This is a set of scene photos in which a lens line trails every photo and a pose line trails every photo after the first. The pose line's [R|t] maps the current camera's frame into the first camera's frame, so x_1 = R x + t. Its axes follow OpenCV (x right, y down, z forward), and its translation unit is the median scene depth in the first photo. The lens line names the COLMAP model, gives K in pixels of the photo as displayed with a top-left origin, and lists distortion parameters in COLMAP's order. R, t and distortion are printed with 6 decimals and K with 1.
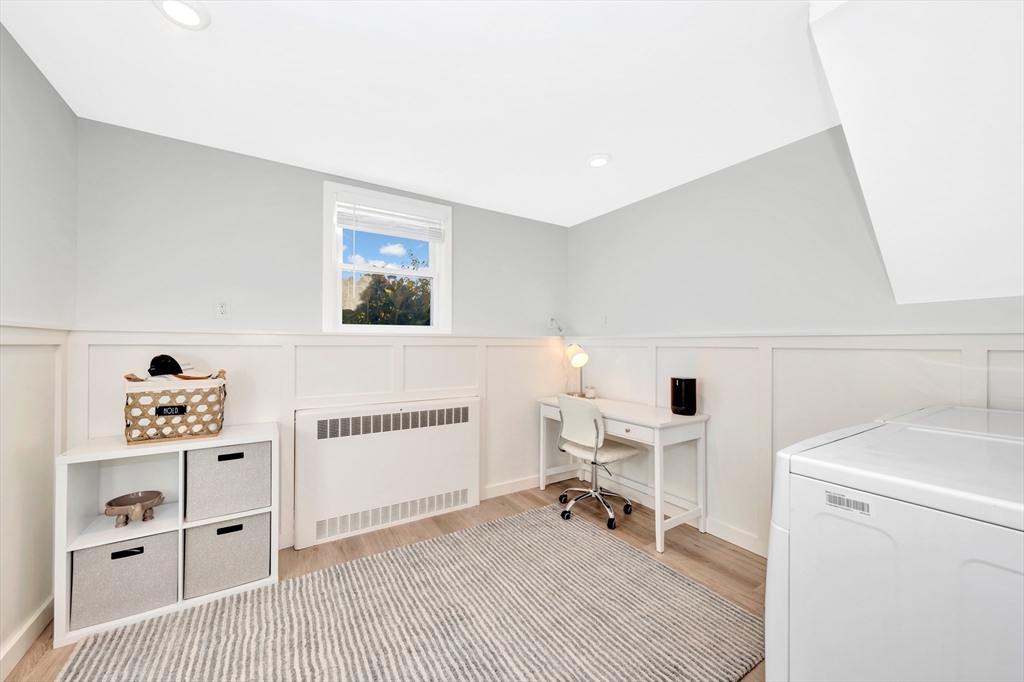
lens RADIAL K [[387.7, 0, 512.0], [0, 387.7, 341.0], [0, 0, 1]] dist [0.020469, -0.000022]
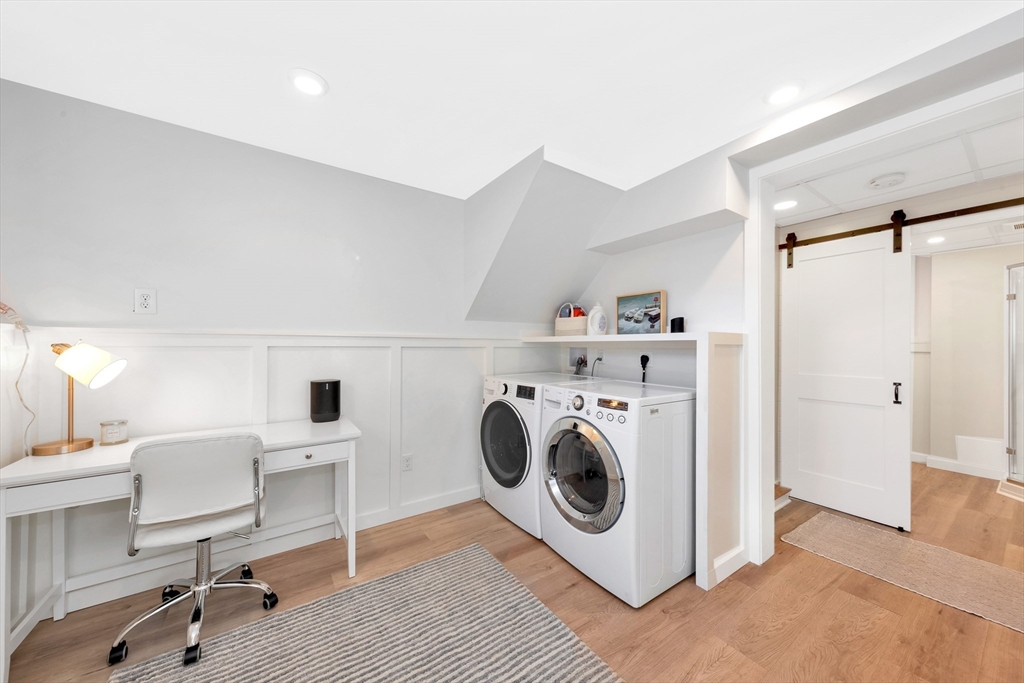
lens RADIAL K [[353.1, 0, 512.0], [0, 353.1, 341.5], [0, 0, 1]] dist [0.000247, 0.000040]
pose [[-0.034527, 0.005115, 0.999391, -0.410843], [-0.013931, 0.999887, -0.005599, 0.002348], [-0.999307, -0.014116, -0.034452, 0.621717]]
